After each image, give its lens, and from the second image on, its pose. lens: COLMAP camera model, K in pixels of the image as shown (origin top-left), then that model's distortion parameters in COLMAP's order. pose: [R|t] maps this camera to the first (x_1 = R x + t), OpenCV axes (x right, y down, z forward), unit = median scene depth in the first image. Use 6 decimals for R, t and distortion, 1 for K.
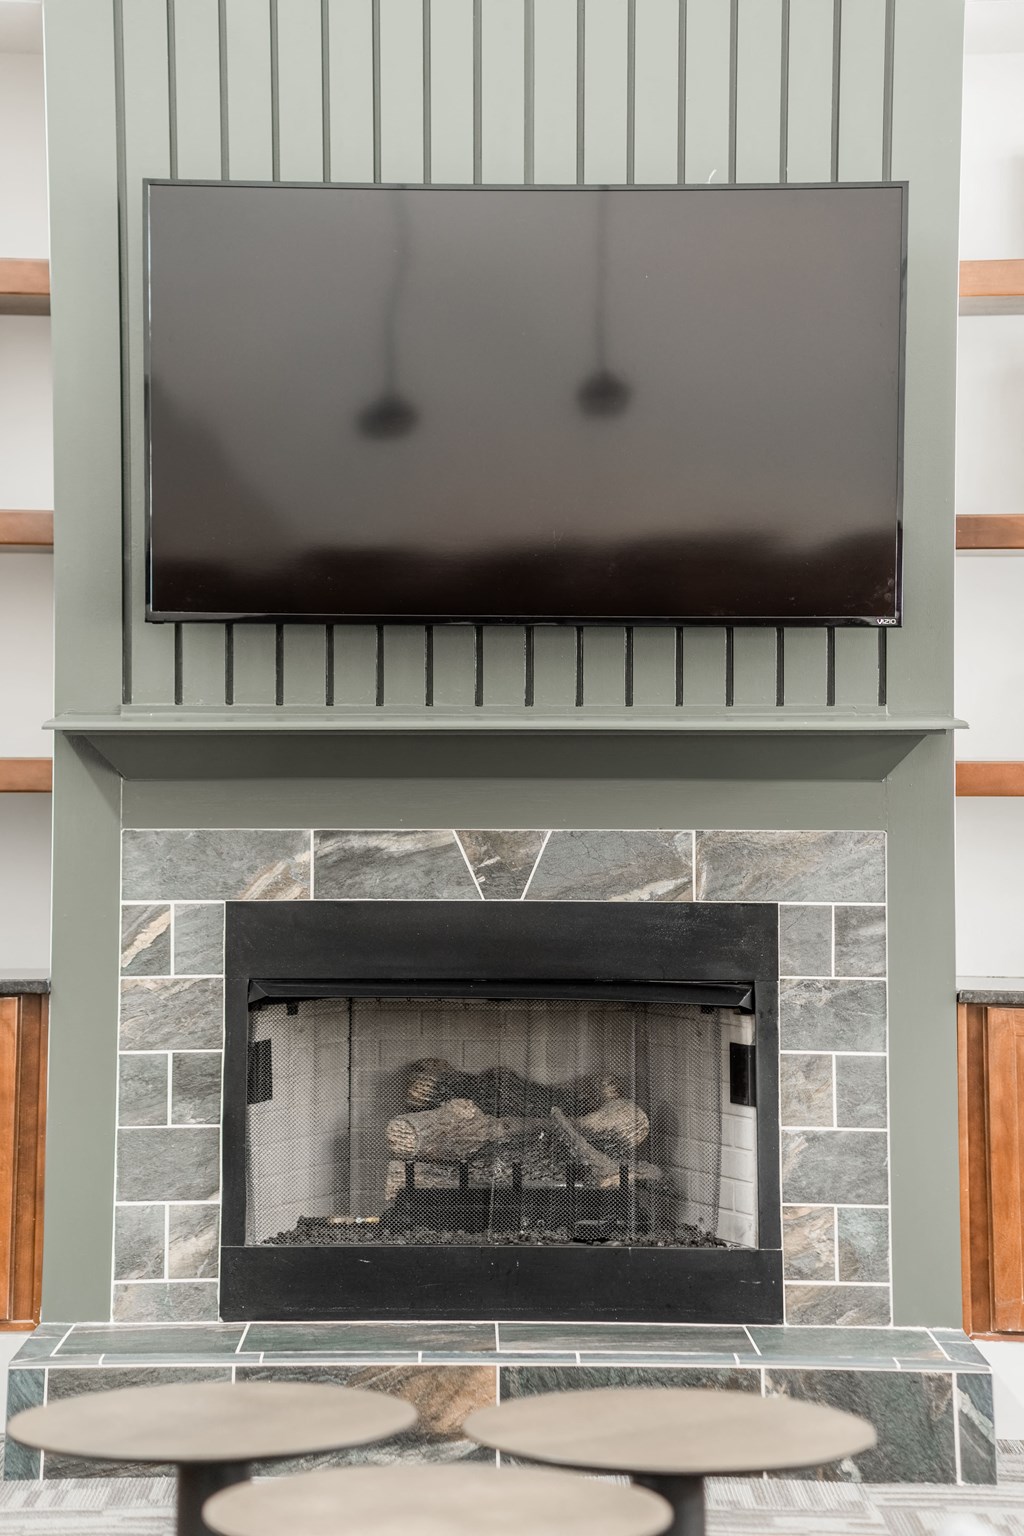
lens RADIAL K [[2891.3, 0, 473.7], [0, 2891.3, 648.9], [0, 0, 1]] dist [0.470561, 0.044085]
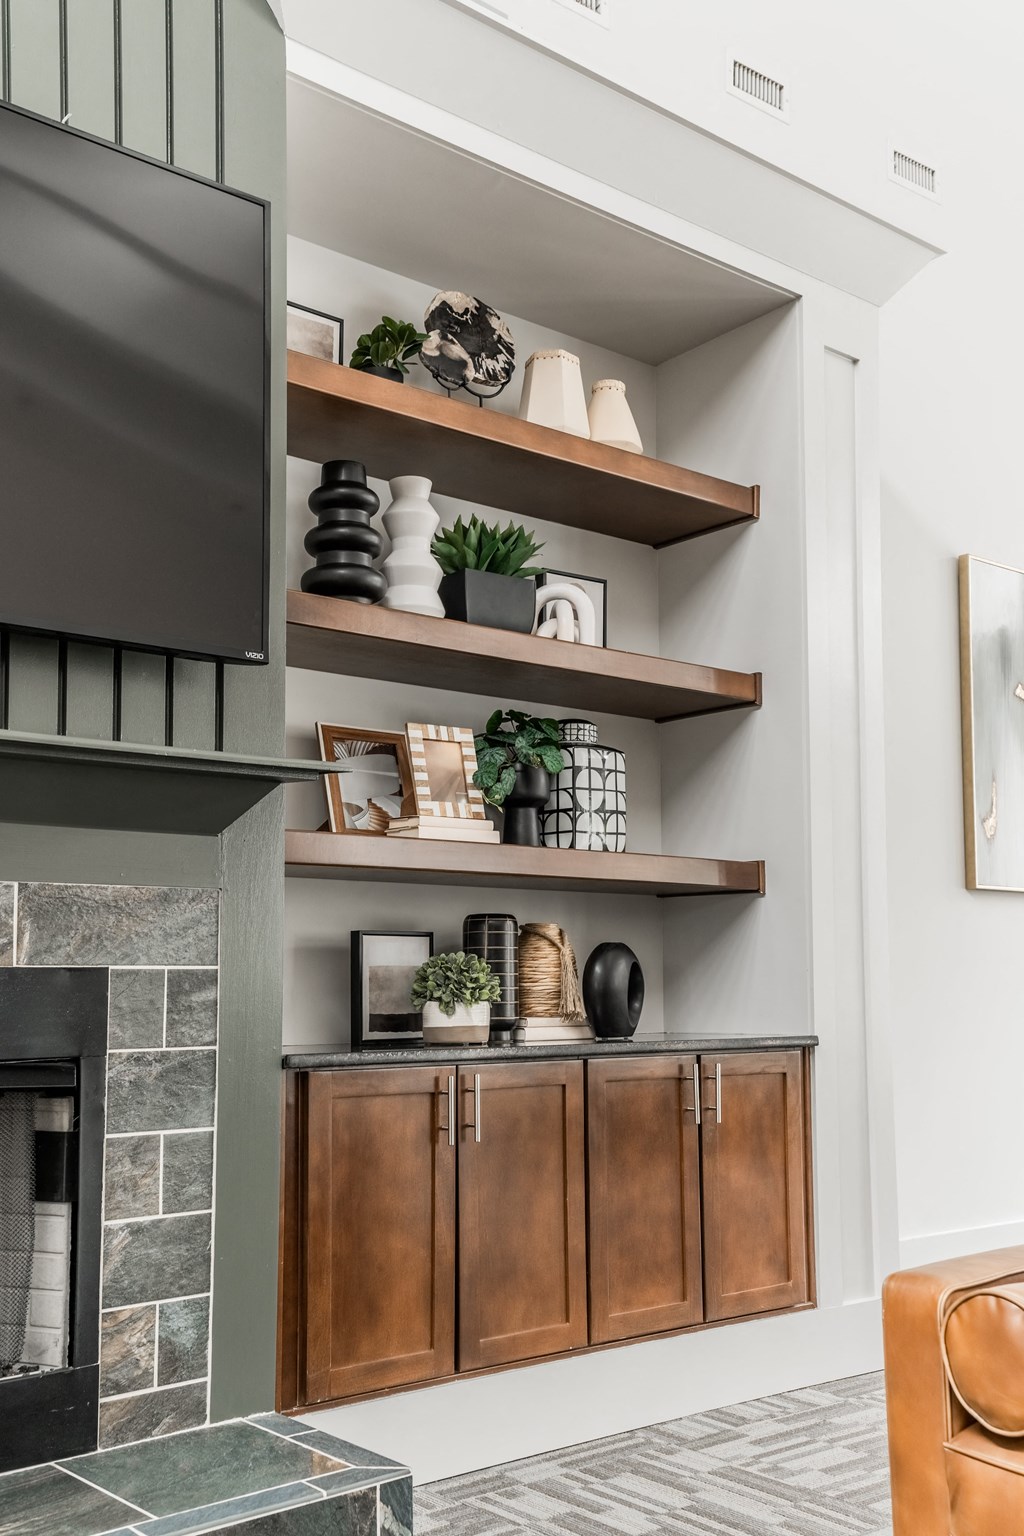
lens RADIAL K [[1527.0, 0, 505.5], [0, 1527.0, 842.5], [0, 0, 1]] dist [0.078829, 0.019732]
pose [[0.771936, 0.053495, 0.633445, -0.098815], [-0.038868, 0.998560, -0.036964, 0.062589], [-0.634511, 0.003913, 0.772904, 0.571528]]
